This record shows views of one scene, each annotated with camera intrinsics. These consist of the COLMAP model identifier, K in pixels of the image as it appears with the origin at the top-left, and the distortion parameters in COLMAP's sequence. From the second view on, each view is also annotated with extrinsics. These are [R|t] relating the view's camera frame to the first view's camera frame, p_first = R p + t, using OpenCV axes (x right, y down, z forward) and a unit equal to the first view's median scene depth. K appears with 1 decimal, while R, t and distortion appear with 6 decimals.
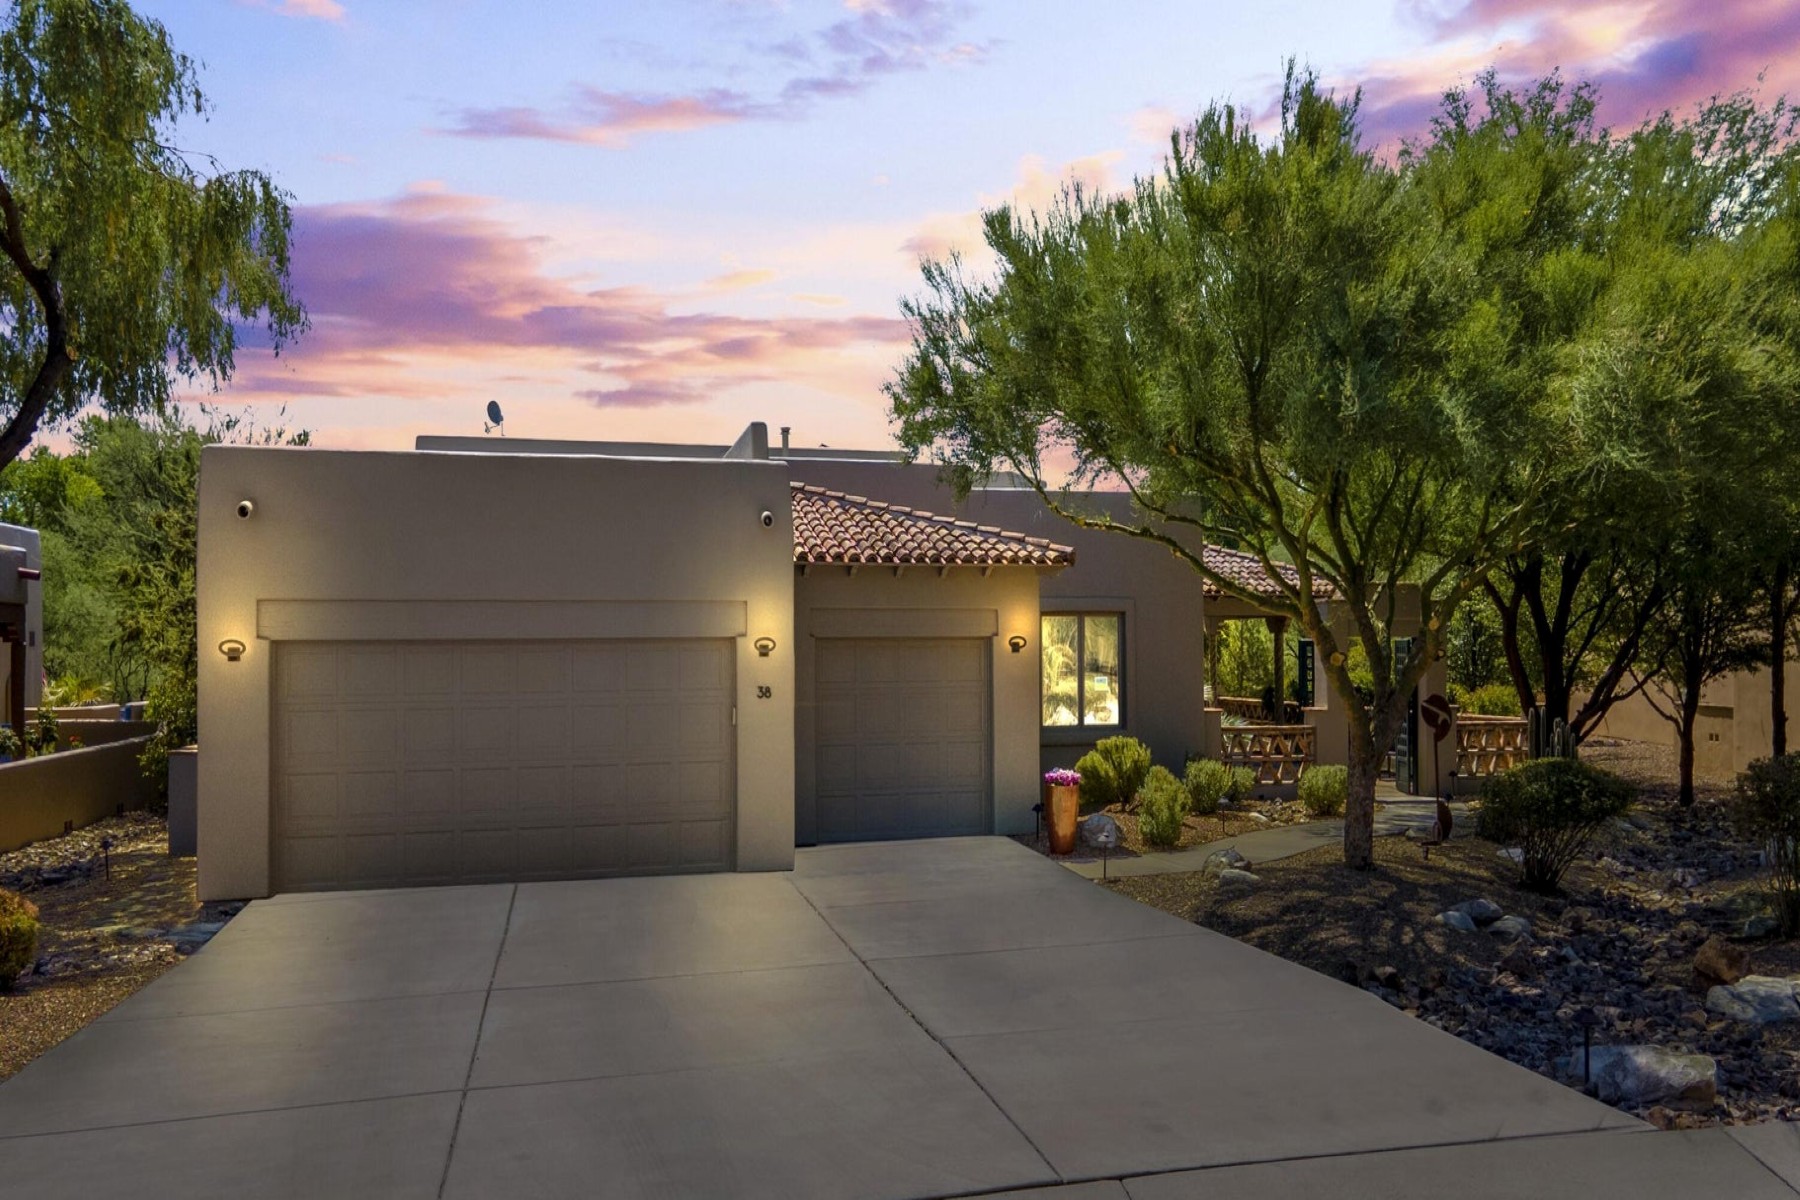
lens RADIAL K [[1173.1, 0, 900.0], [0, 1173.1, 600.0], [0, 0, 1]] dist [0.032196, -0.000185]
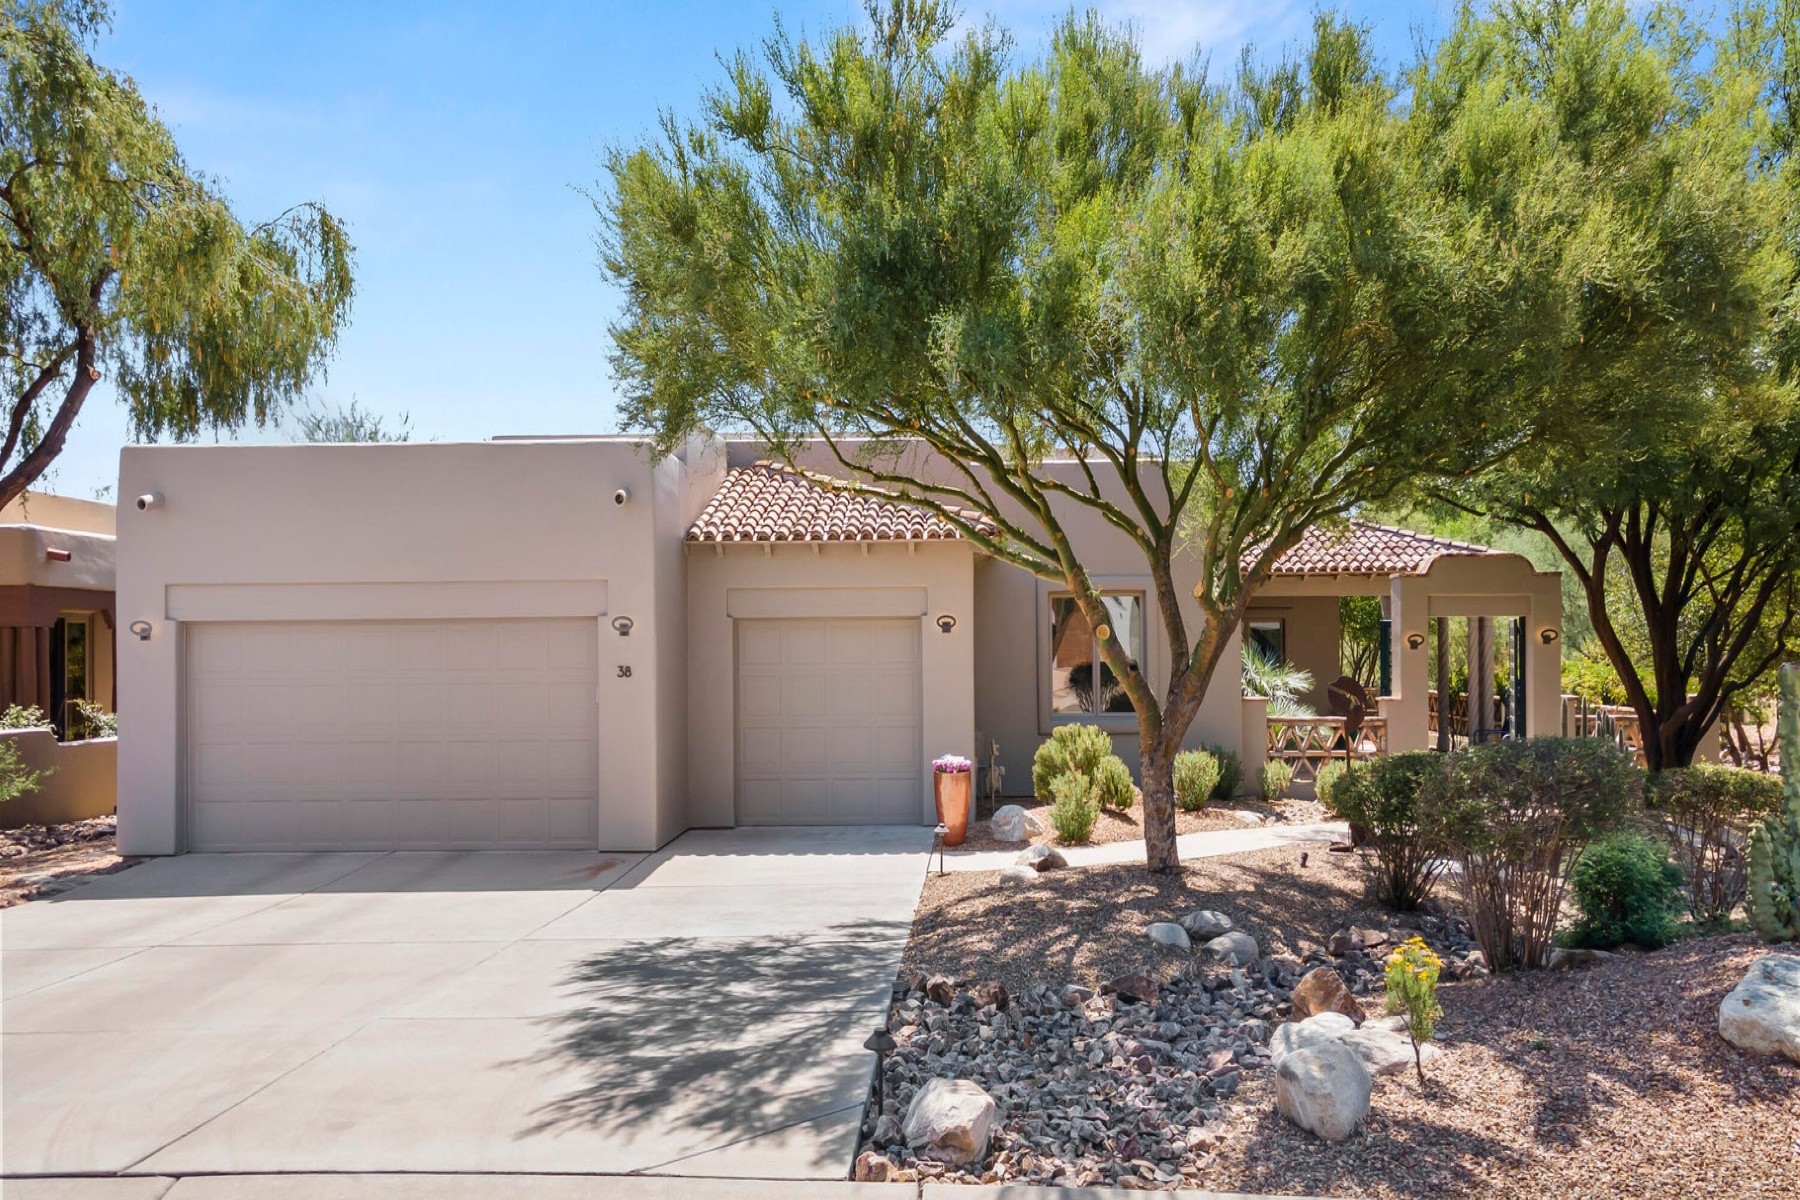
lens RADIAL K [[1173.1, 0, 900.0], [0, 1173.1, 600.0], [0, 0, 1]] dist [0.032196, -0.000185]
pose [[0.967375, -0.012239, -0.253054, 0.400026], [0.013772, 0.999896, 0.004284, 0.018549], [0.252975, -0.007629, 0.967443, 0.101750]]
